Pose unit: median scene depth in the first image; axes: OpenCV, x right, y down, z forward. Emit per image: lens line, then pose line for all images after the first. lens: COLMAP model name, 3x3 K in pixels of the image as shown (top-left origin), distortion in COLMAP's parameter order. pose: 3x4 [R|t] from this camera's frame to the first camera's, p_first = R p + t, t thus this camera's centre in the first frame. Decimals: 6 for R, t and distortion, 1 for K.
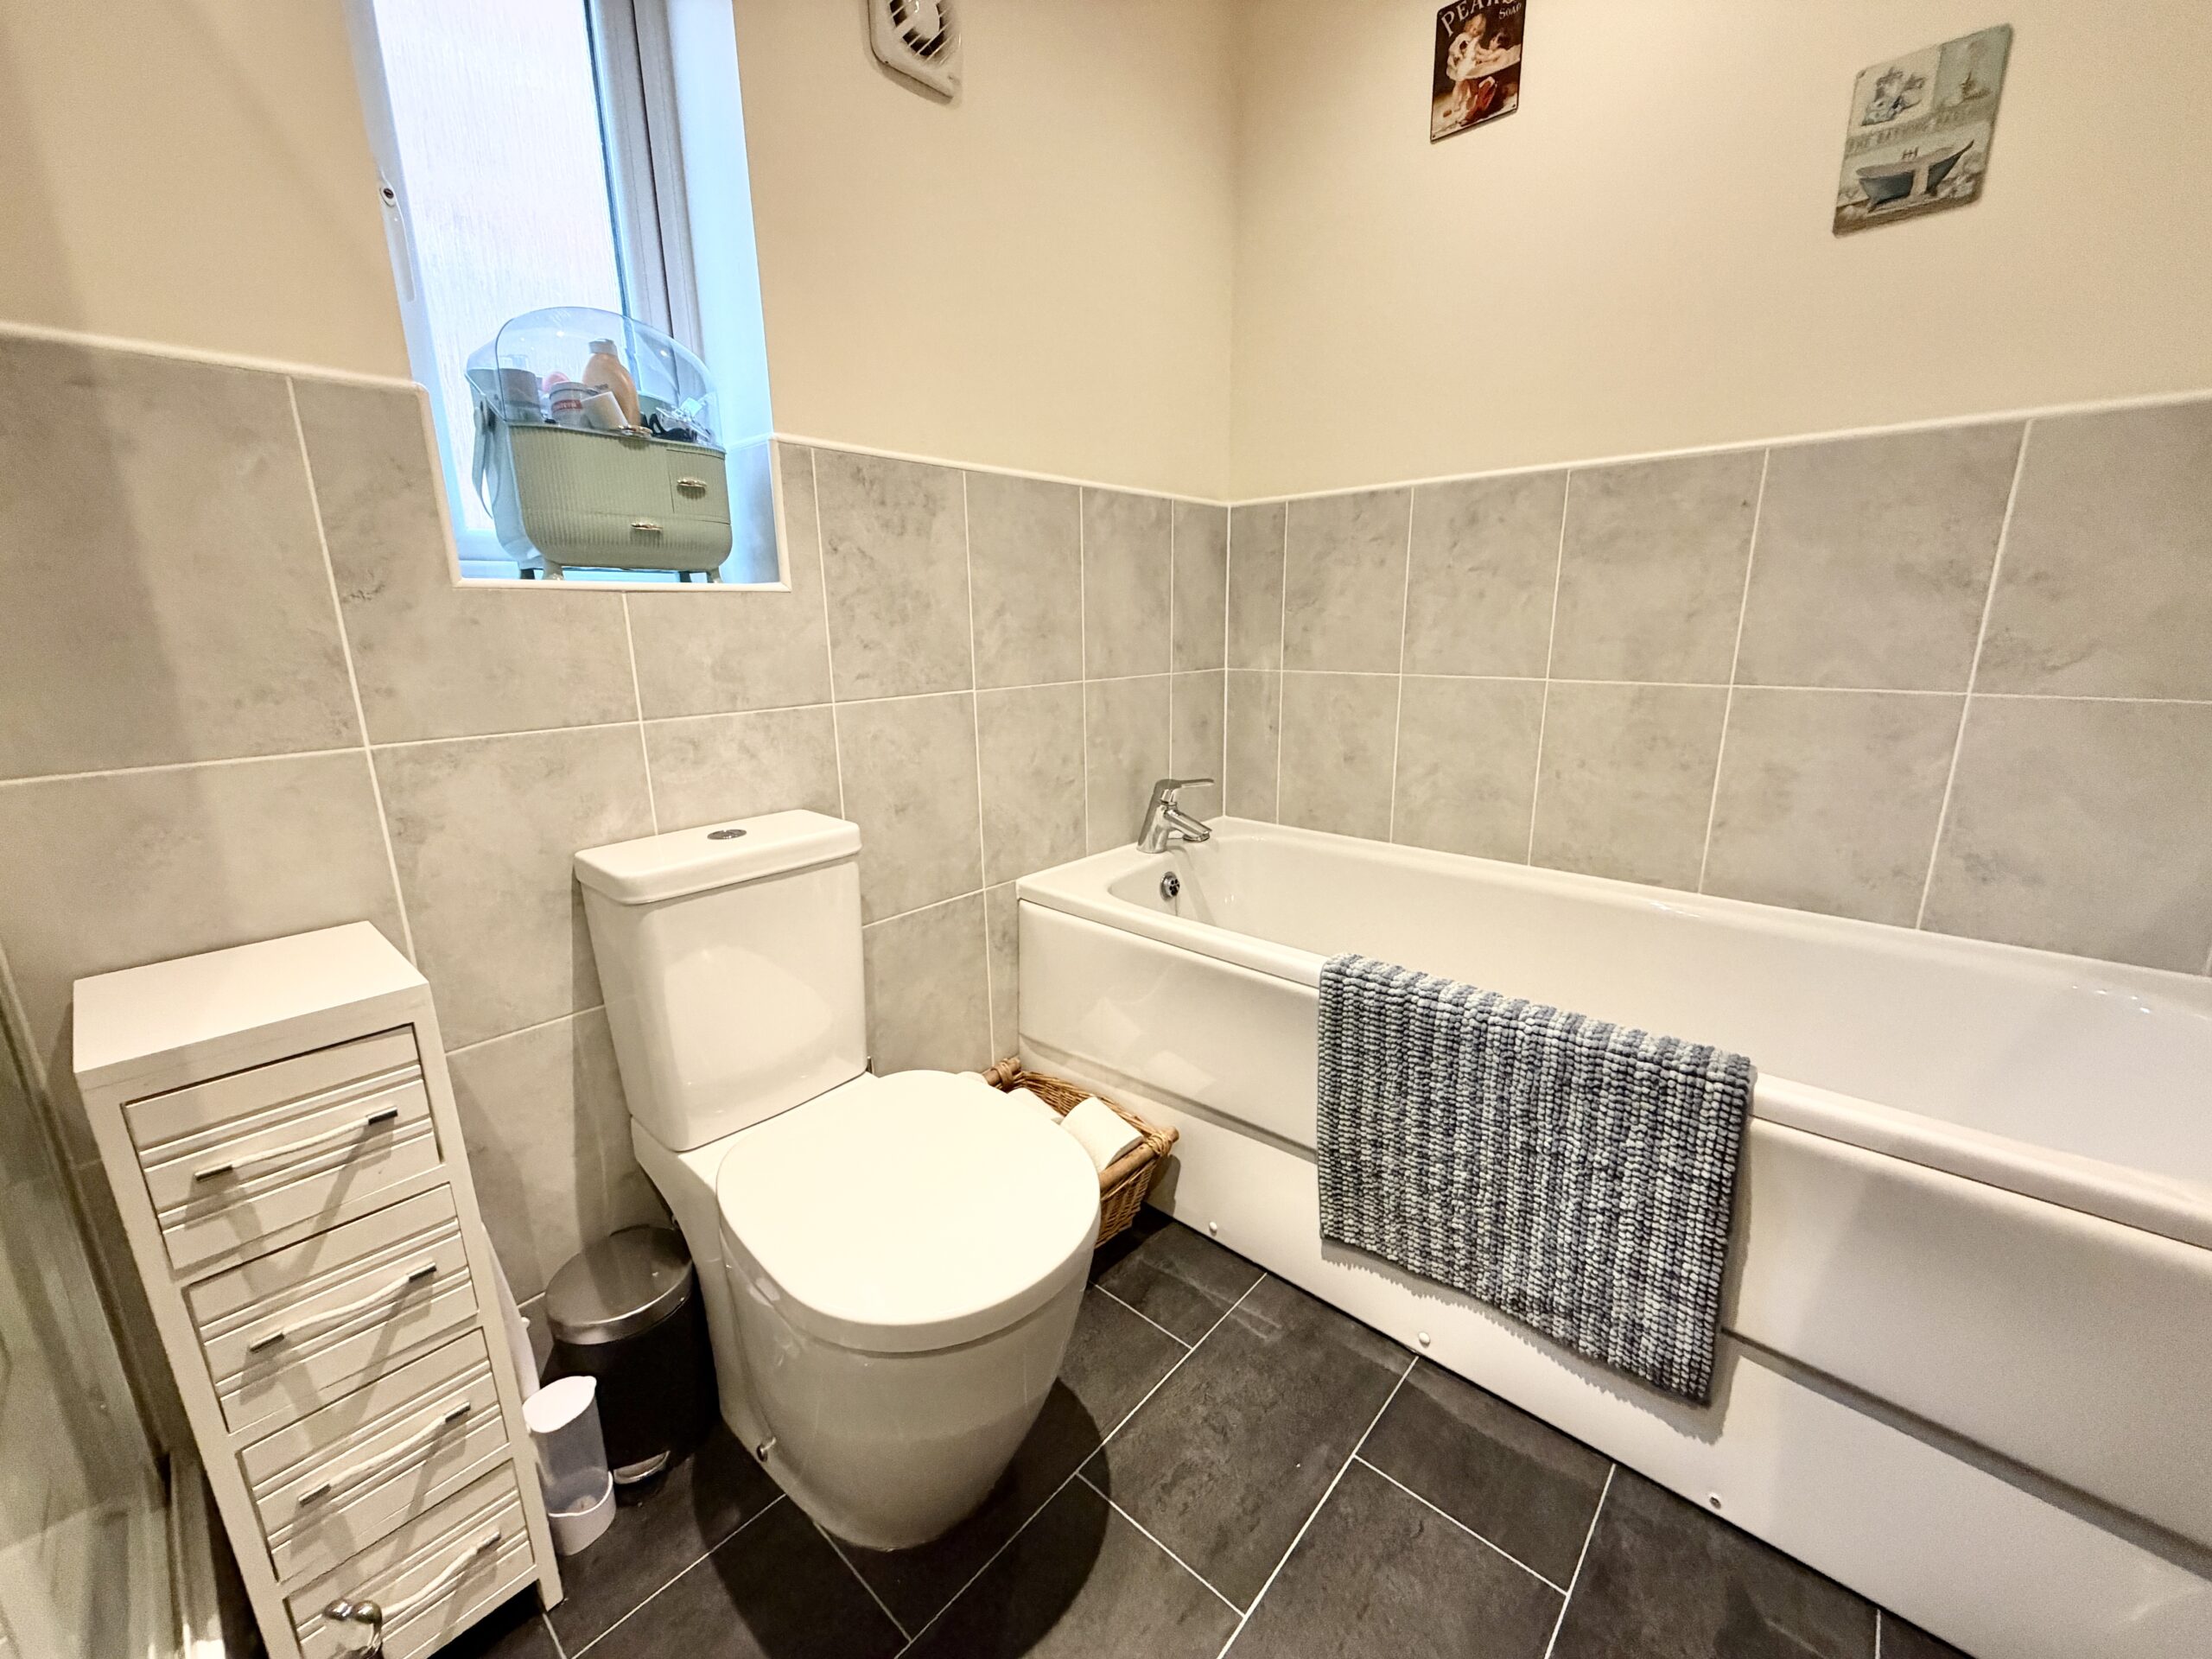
lens RADIAL K [[877.5, 0, 1107.8], [0, 877.5, 824.4], [0, 0, 1]] dist [0.001000, -0.000766]
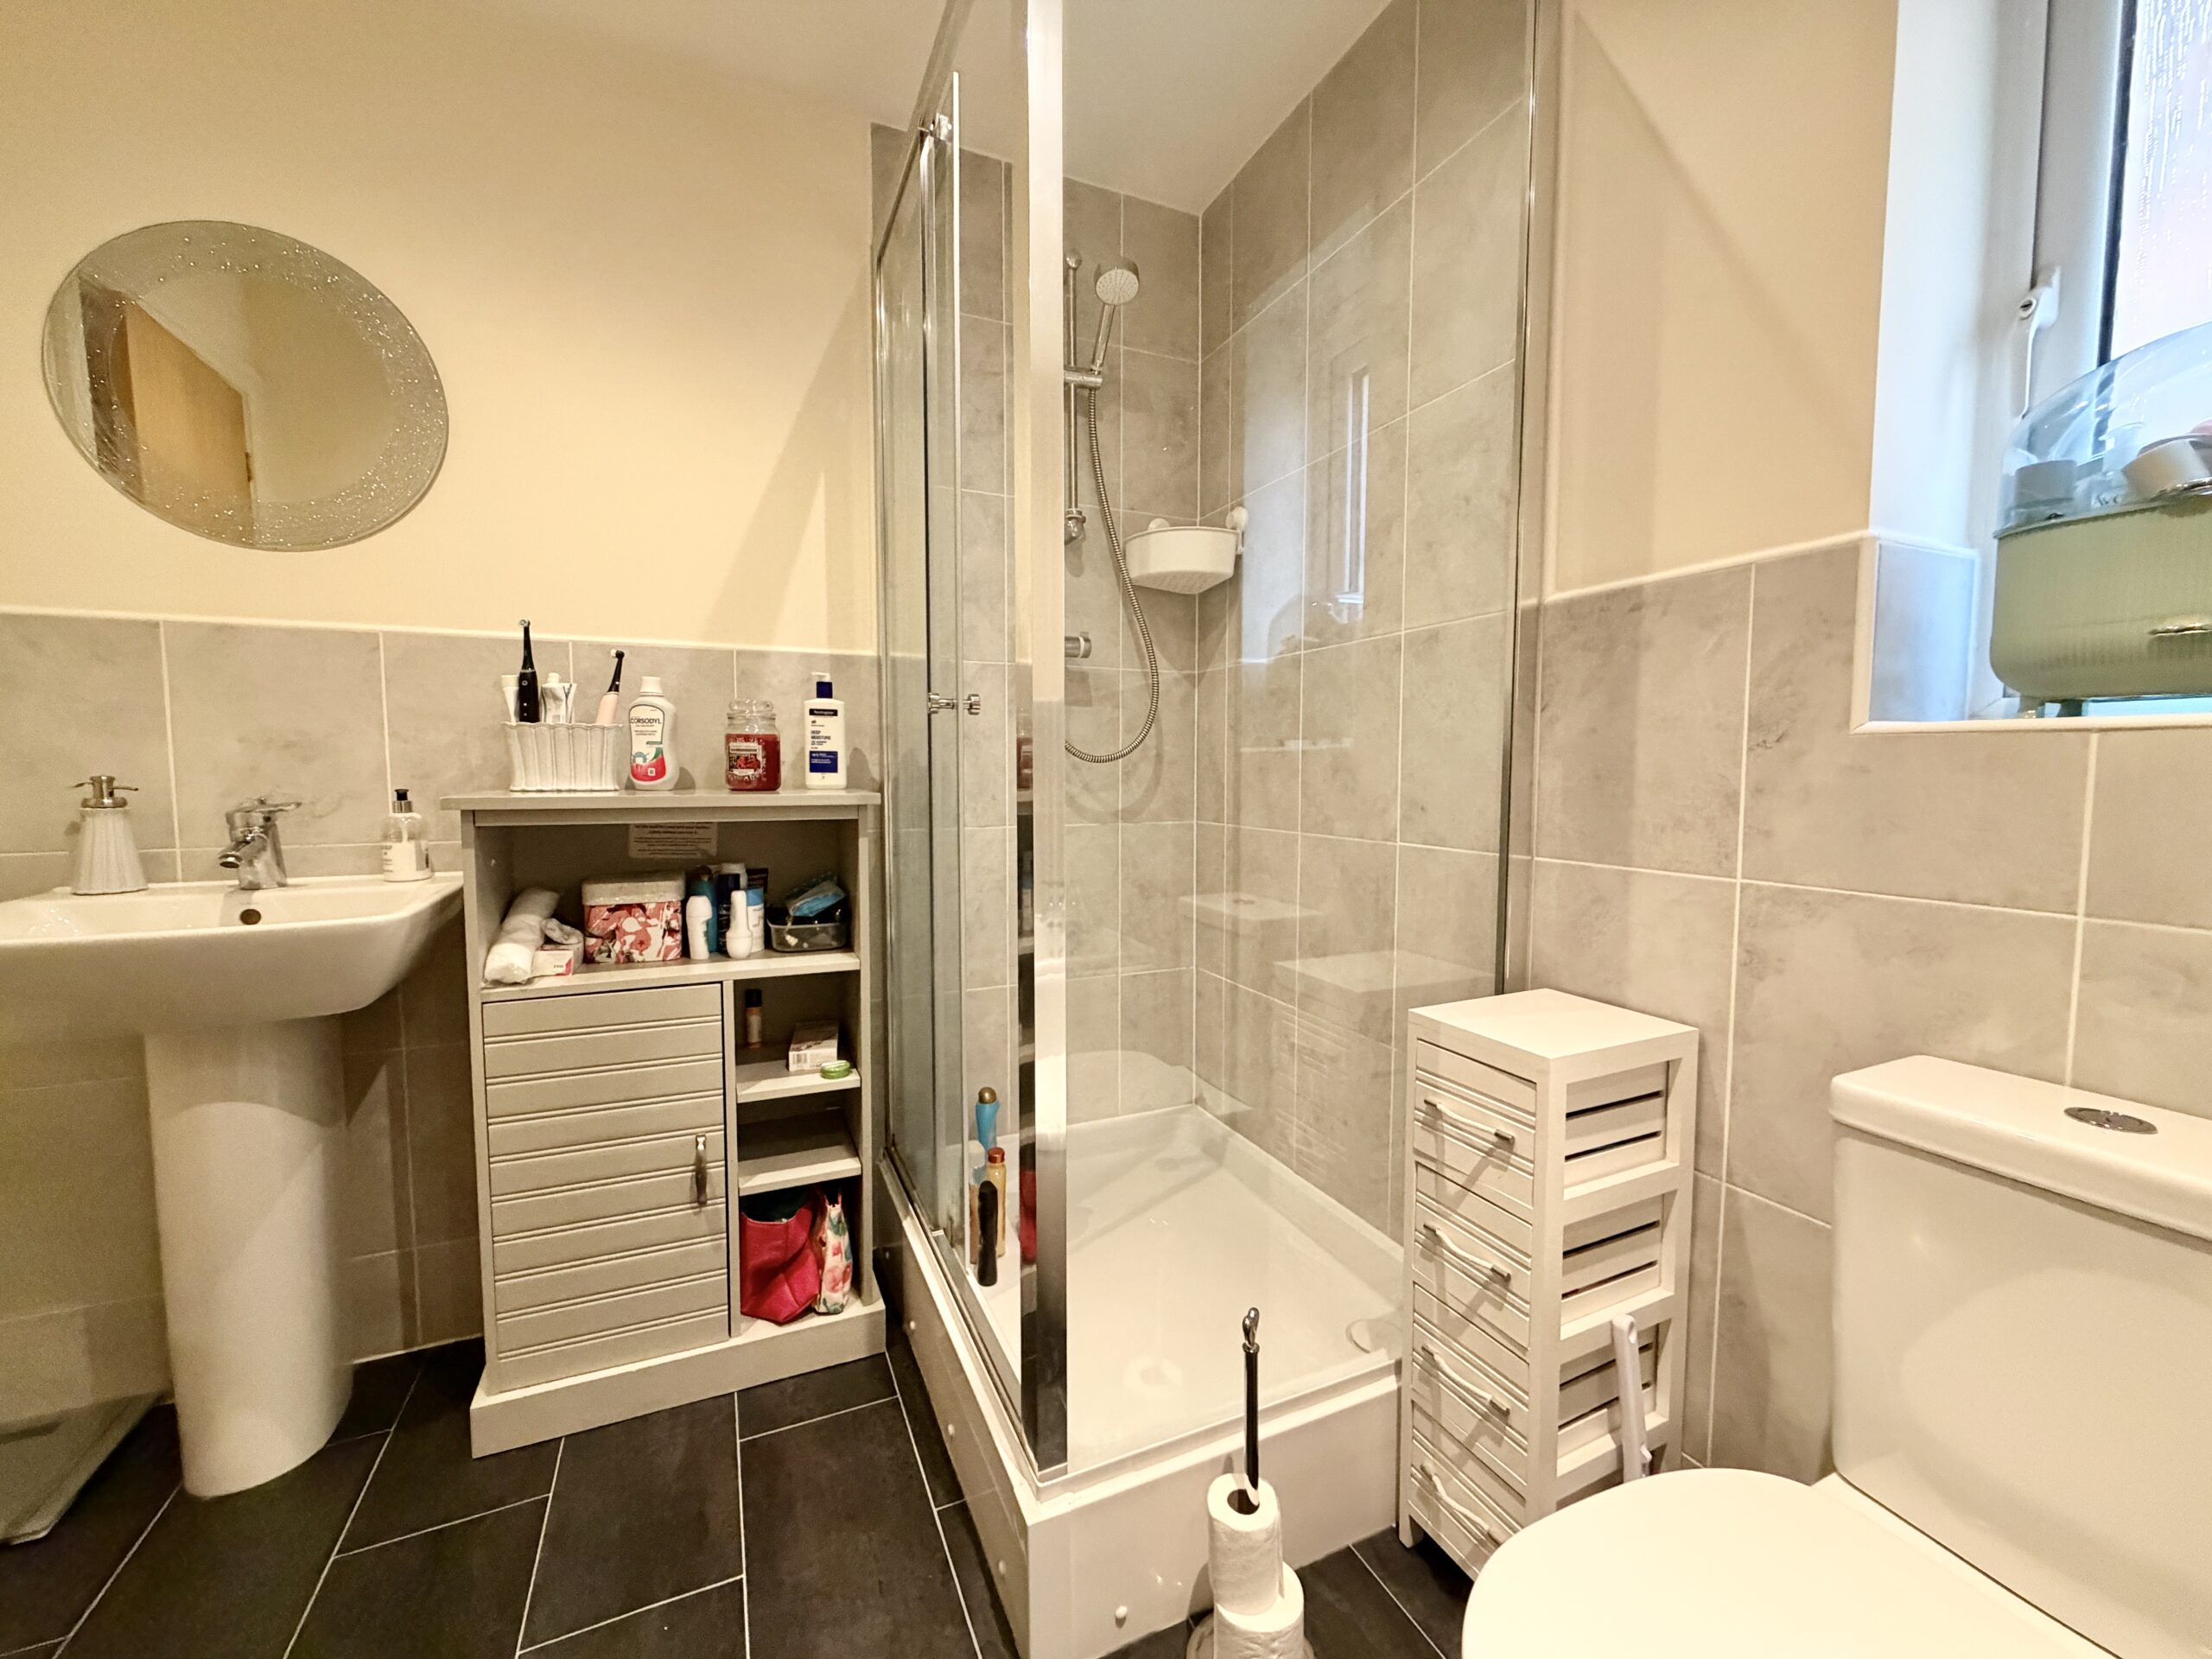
lens RADIAL K [[877.5, 0, 1107.3], [0, 877.5, 831.0], [0, 0, 1]] dist [0.001000, -0.000766]
pose [[-0.405126, 0.081164, -0.910651, 0.493027], [-0.208262, 0.961673, 0.178362, -0.188188], [0.890225, 0.261913, -0.372695, 0.731641]]
